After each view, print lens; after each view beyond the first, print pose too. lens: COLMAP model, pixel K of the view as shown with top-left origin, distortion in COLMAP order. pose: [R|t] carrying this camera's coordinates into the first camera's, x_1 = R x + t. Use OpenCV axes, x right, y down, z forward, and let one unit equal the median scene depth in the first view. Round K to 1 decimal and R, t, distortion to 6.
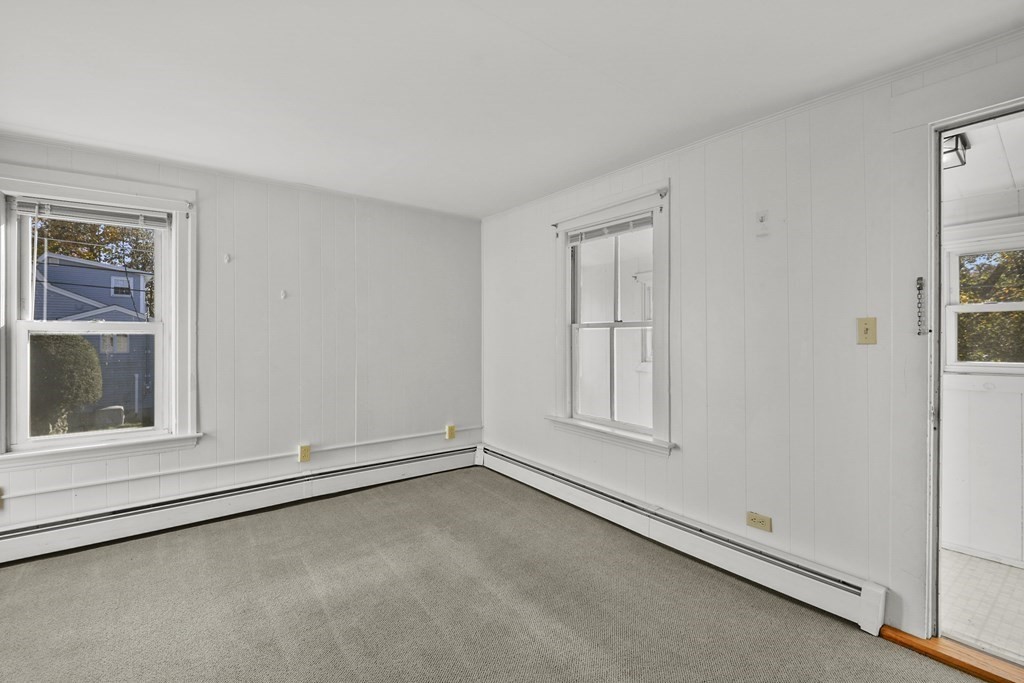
lens RADIAL K [[446.0, 0, 505.5], [0, 446.0, 340.5], [0, 0, 1]] dist [0.012655, -0.007510]
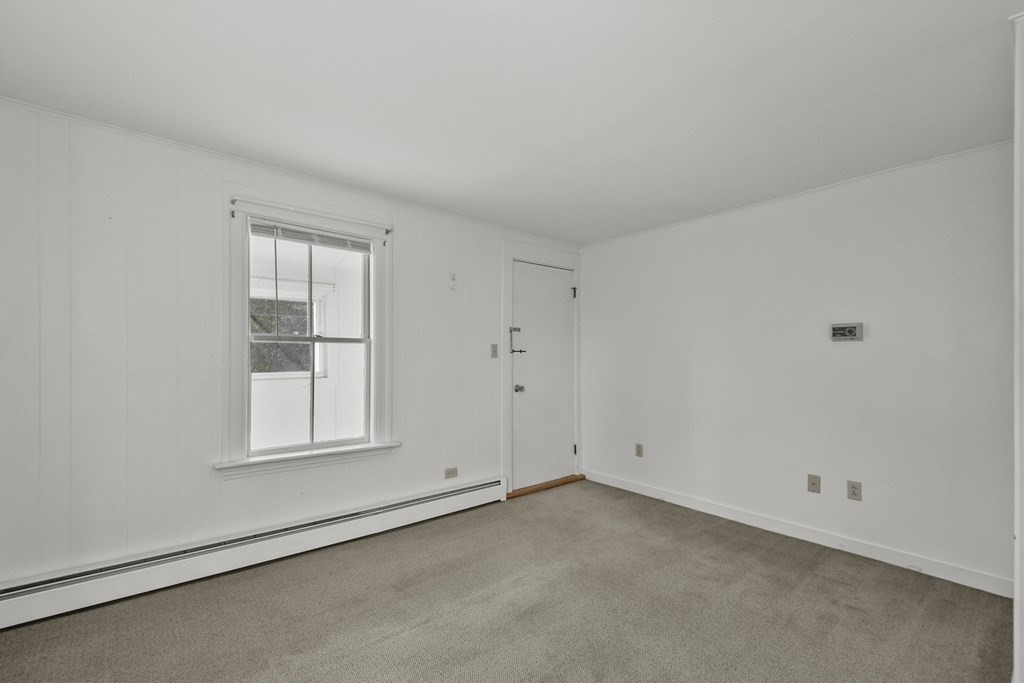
lens RADIAL K [[446.0, 0, 505.4], [0, 446.0, 342.0], [0, 0, 1]] dist [0.012655, -0.007510]
pose [[-0.056389, 0.031399, 0.997915, -0.778305], [0.001225, 0.999507, -0.031380, 0.001299], [-0.998408, -0.000547, -0.056400, 0.710128]]
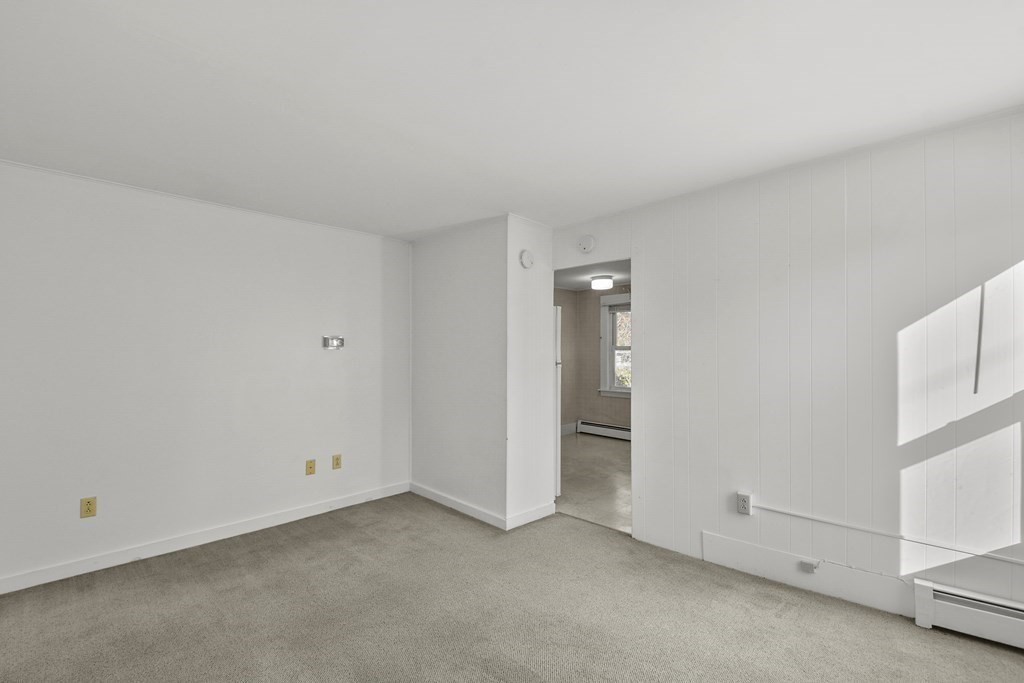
lens RADIAL K [[446.0, 0, 504.1], [0, 446.0, 350.6], [0, 0, 1]] dist [0.012655, -0.007510]
pose [[-0.986012, -0.002468, -0.166655, -0.100346], [-0.001357, 0.999976, -0.006784, -0.018190], [0.166668, -0.006463, -0.985992, 1.249462]]
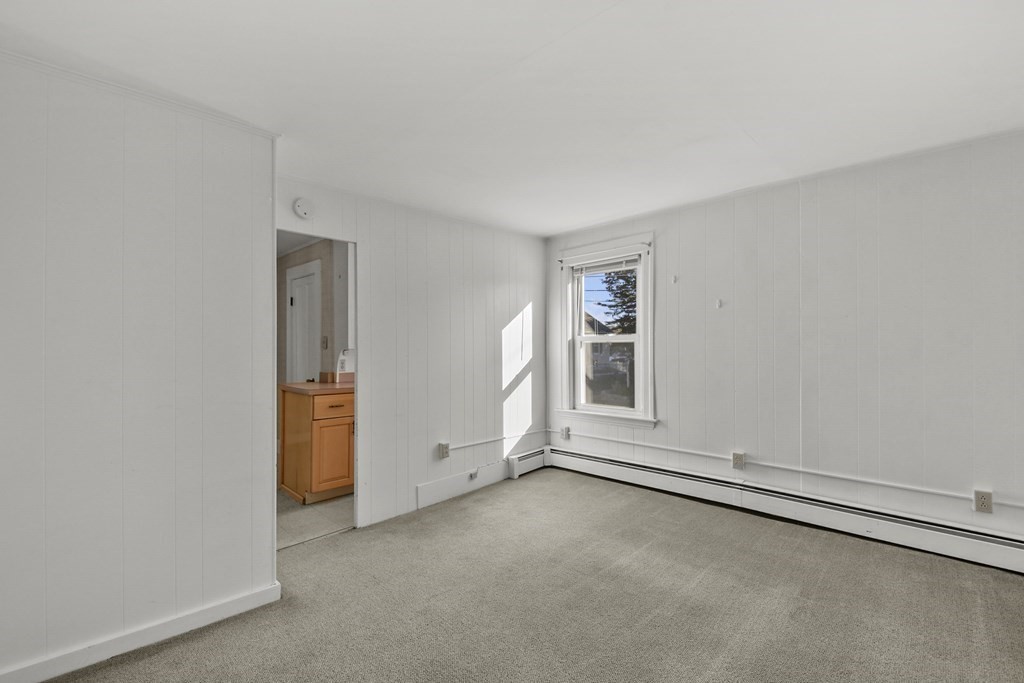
lens RADIAL K [[446.0, 0, 503.3], [0, 446.0, 343.1], [0, 0, 1]] dist [0.012655, -0.007510]
pose [[0.147605, -0.004738, -0.989035, 0.534181], [0.000380, 0.999989, -0.004733, -0.006101], [0.989046, 0.000323, 0.147605, 0.389592]]
